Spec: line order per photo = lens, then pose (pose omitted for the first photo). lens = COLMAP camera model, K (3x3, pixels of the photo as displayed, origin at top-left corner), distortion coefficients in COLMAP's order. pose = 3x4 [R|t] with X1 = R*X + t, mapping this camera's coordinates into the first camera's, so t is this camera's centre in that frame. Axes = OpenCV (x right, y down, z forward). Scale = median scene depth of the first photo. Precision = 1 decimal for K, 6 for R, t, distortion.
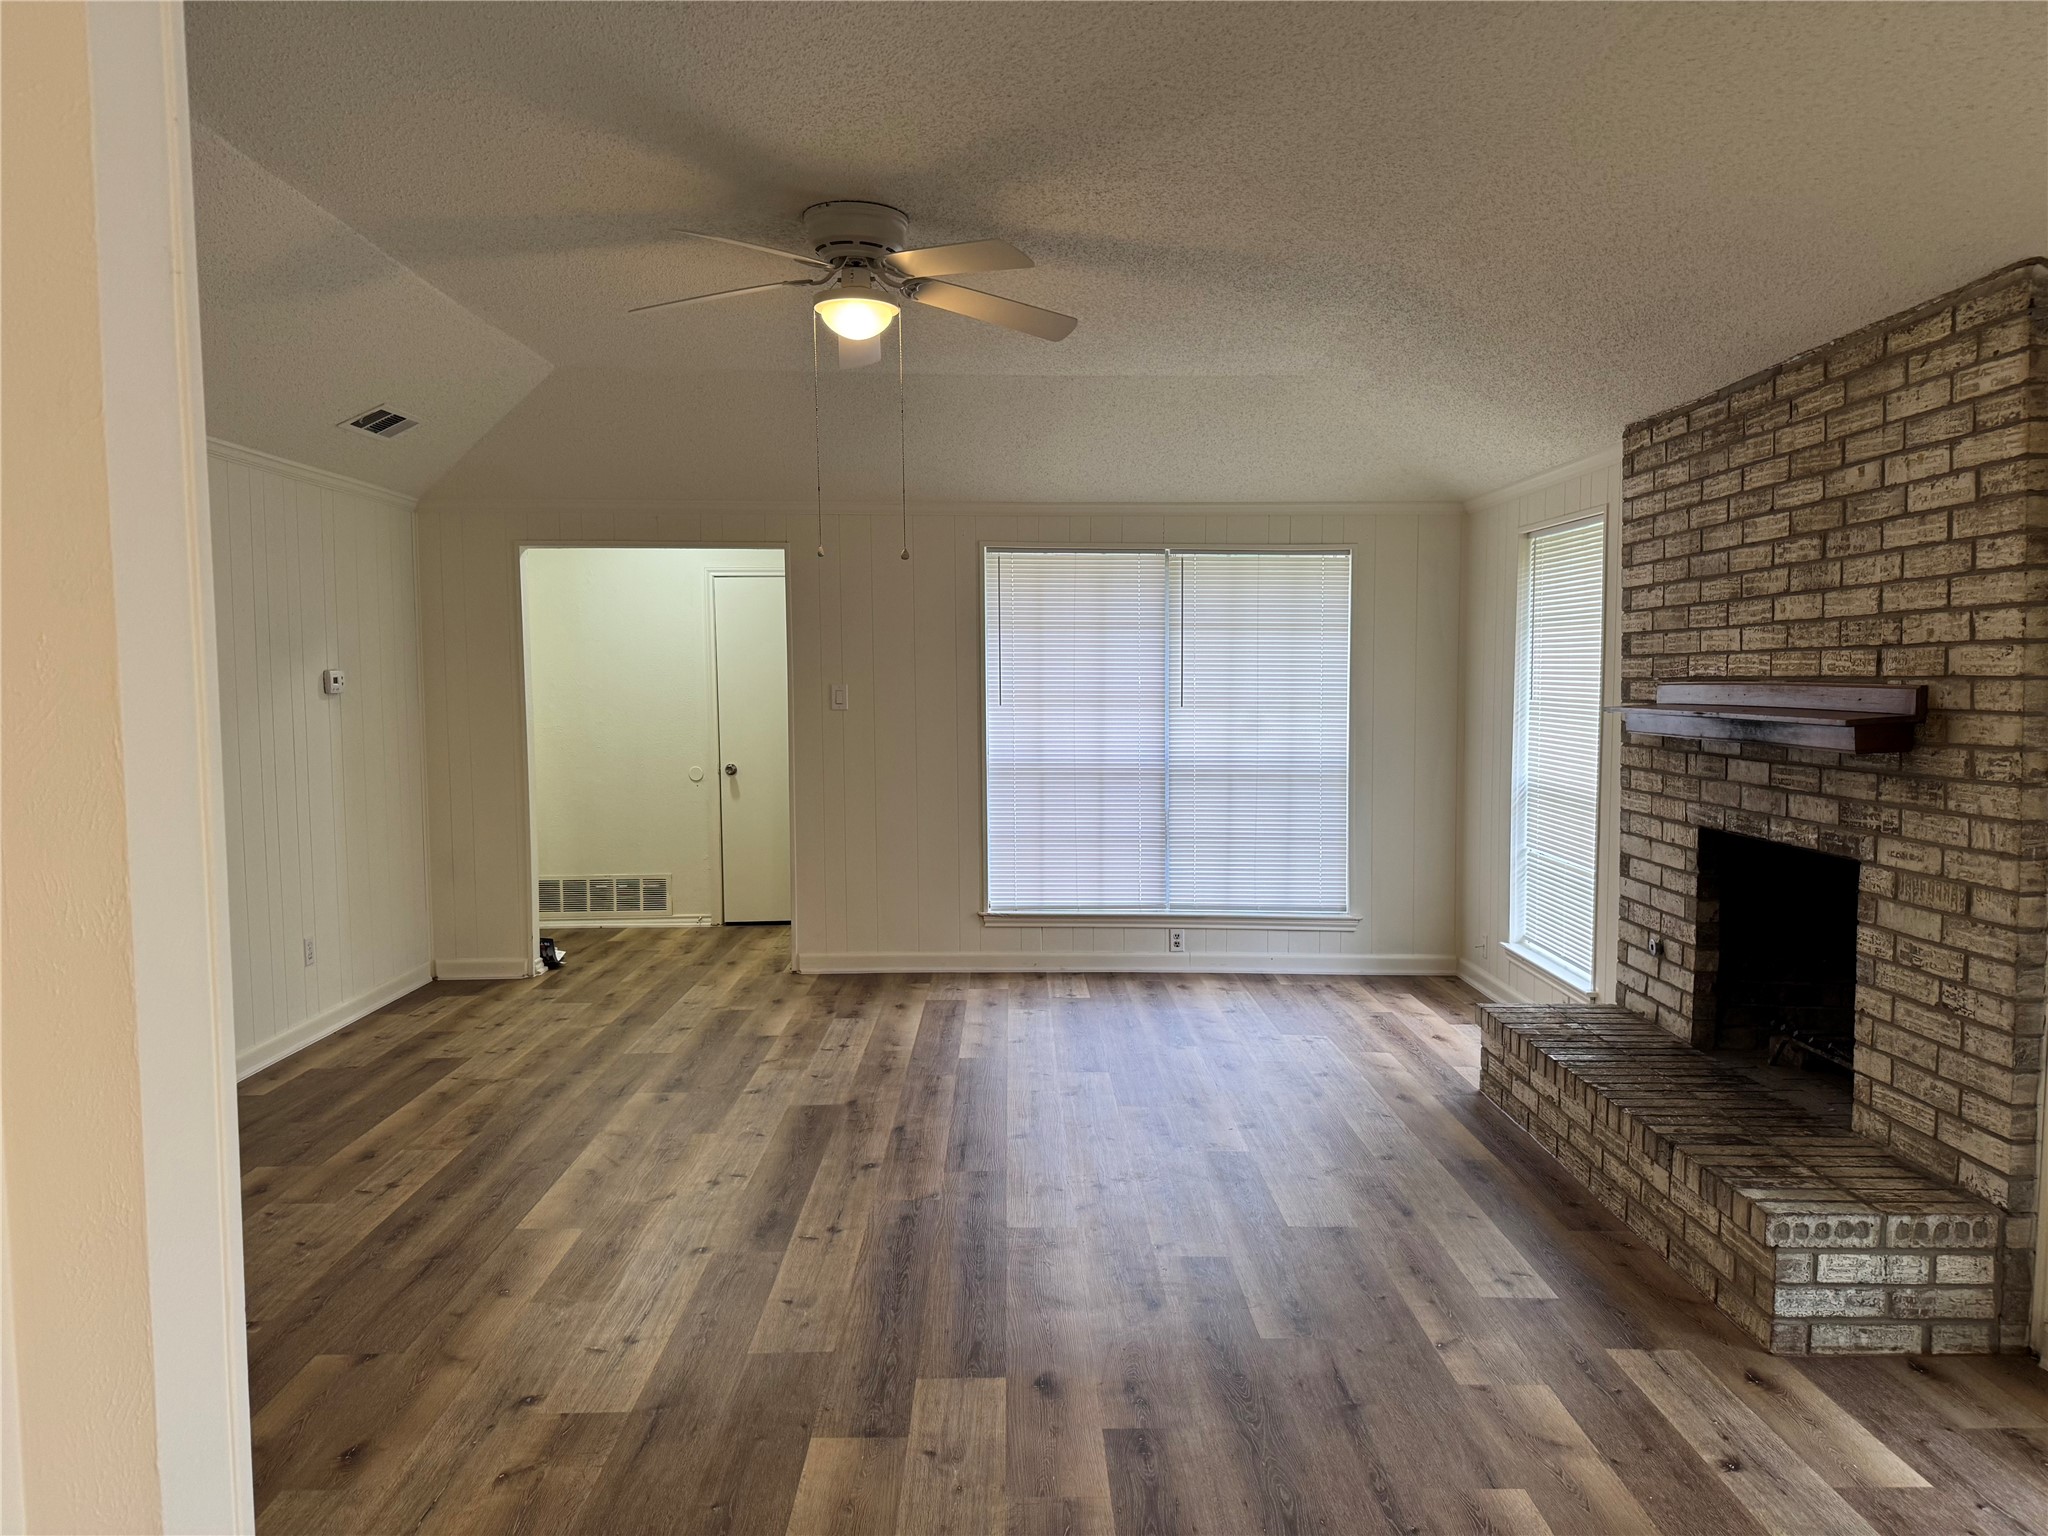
lens RADIAL K [[1431.0, 0, 1021.8], [0, 1431.0, 768.2], [0, 0, 1]] dist [0.043440, -0.058786]
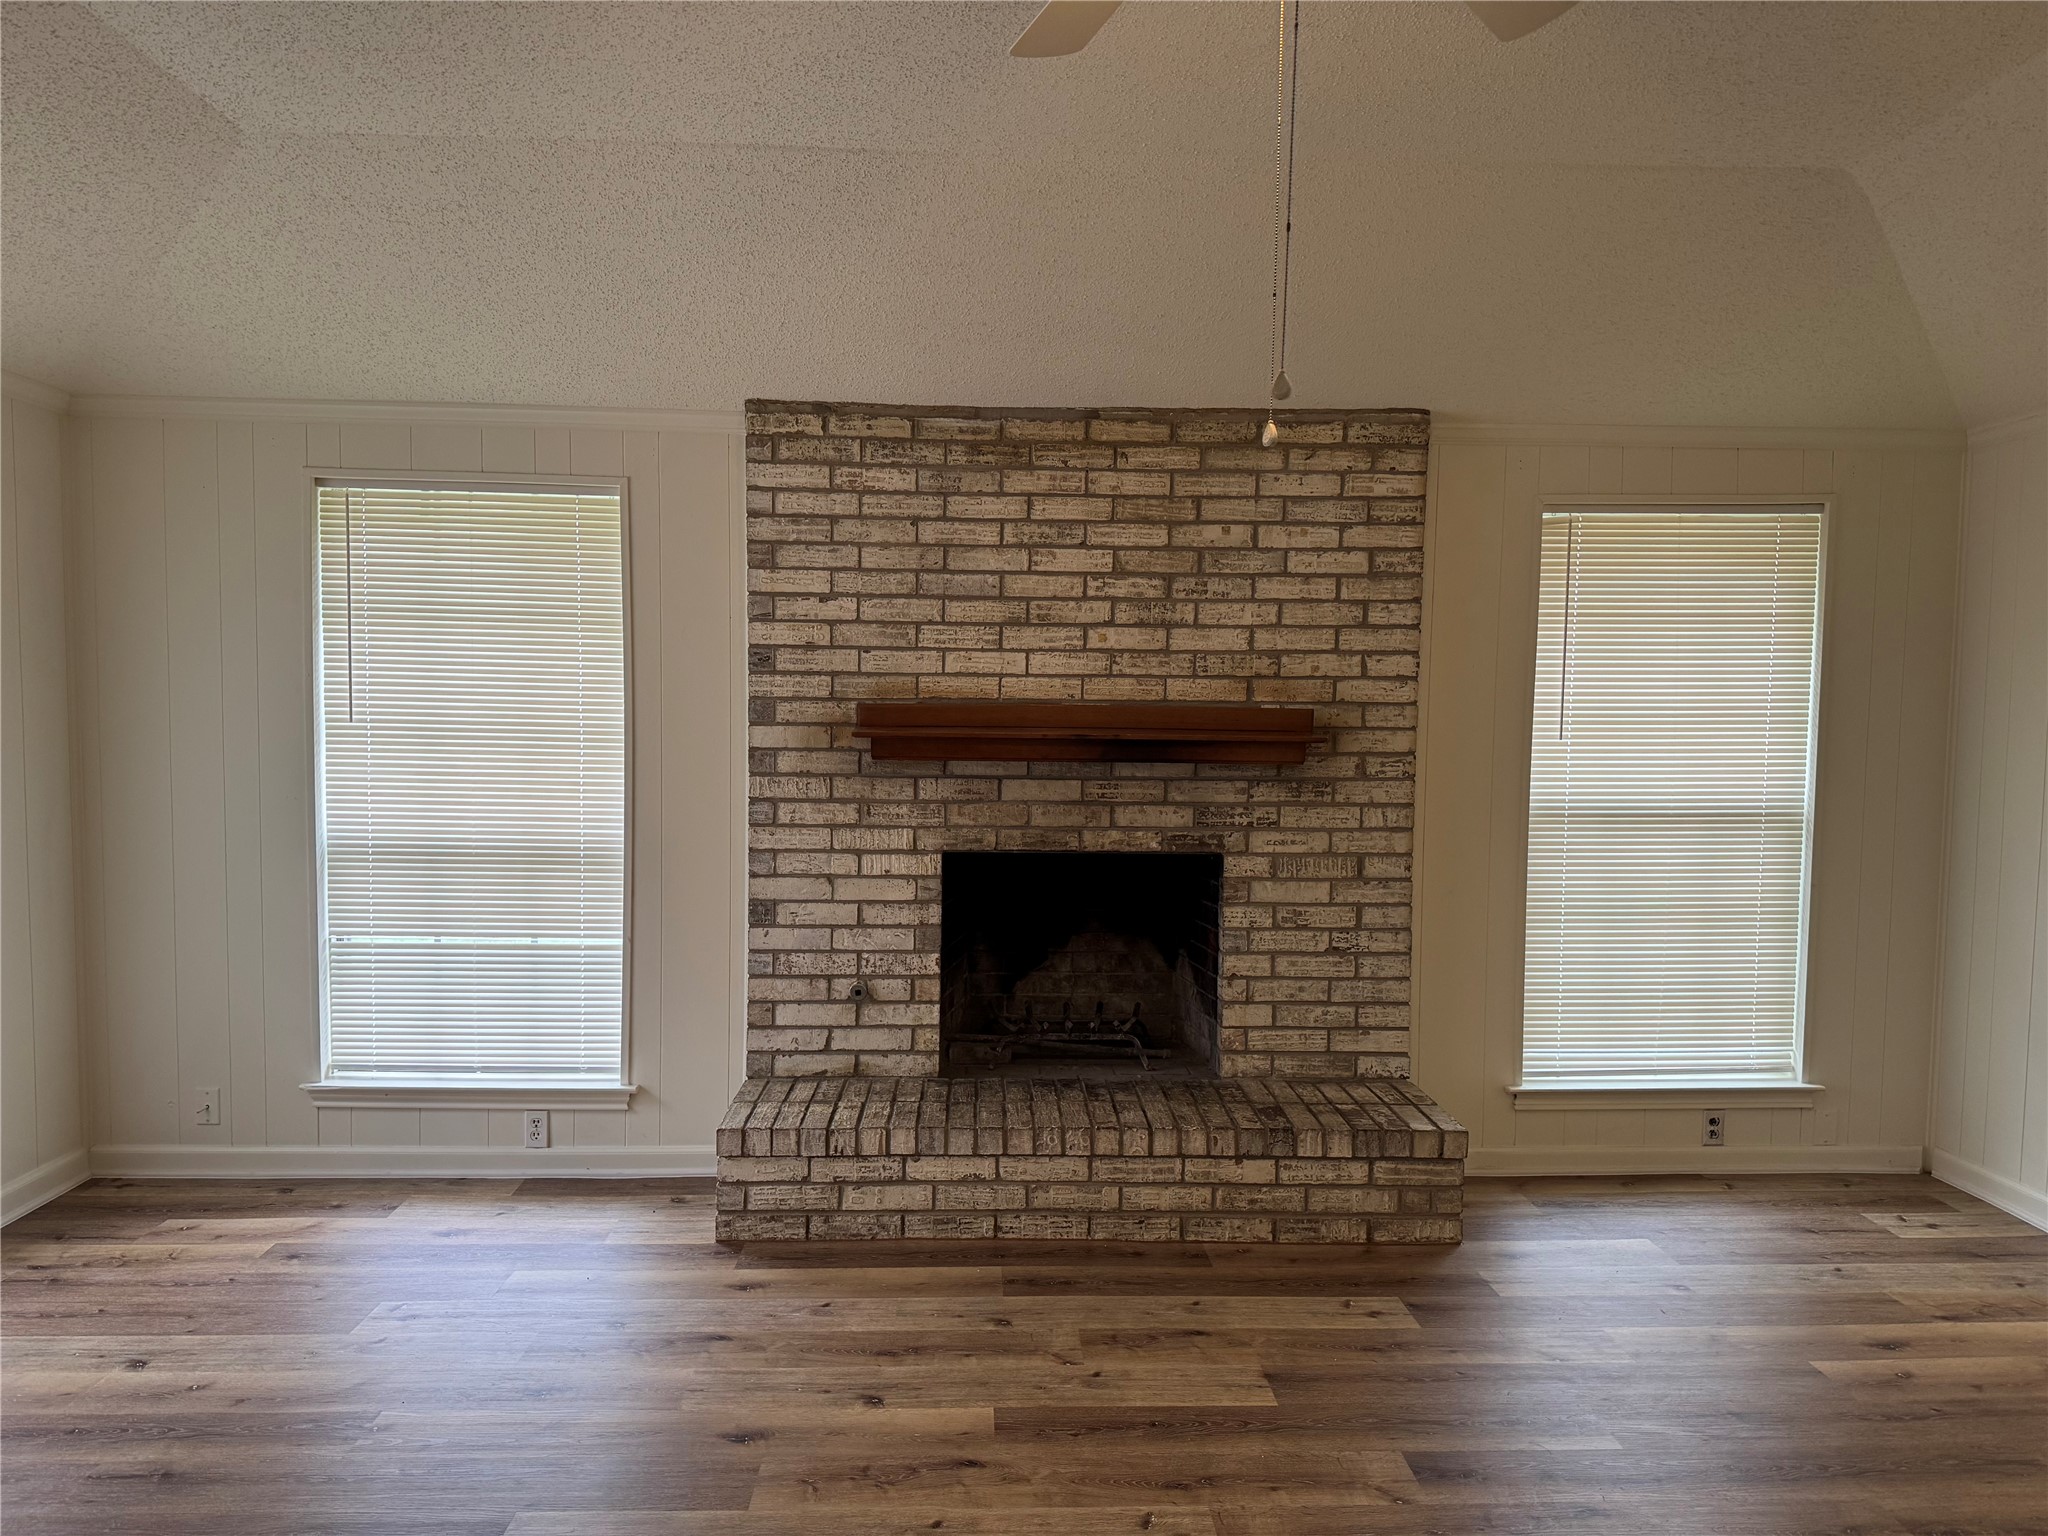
lens RADIAL K [[1440.6, 0, 1024.1], [0, 1440.6, 772.4], [0, 0, 1]] dist [0.116882, -0.000590]
pose [[-0.027052, -0.061275, 0.997754, -0.650244], [0.051343, 0.996717, 0.062603, -0.092293], [-0.998315, 0.052921, -0.023817, 1.250135]]
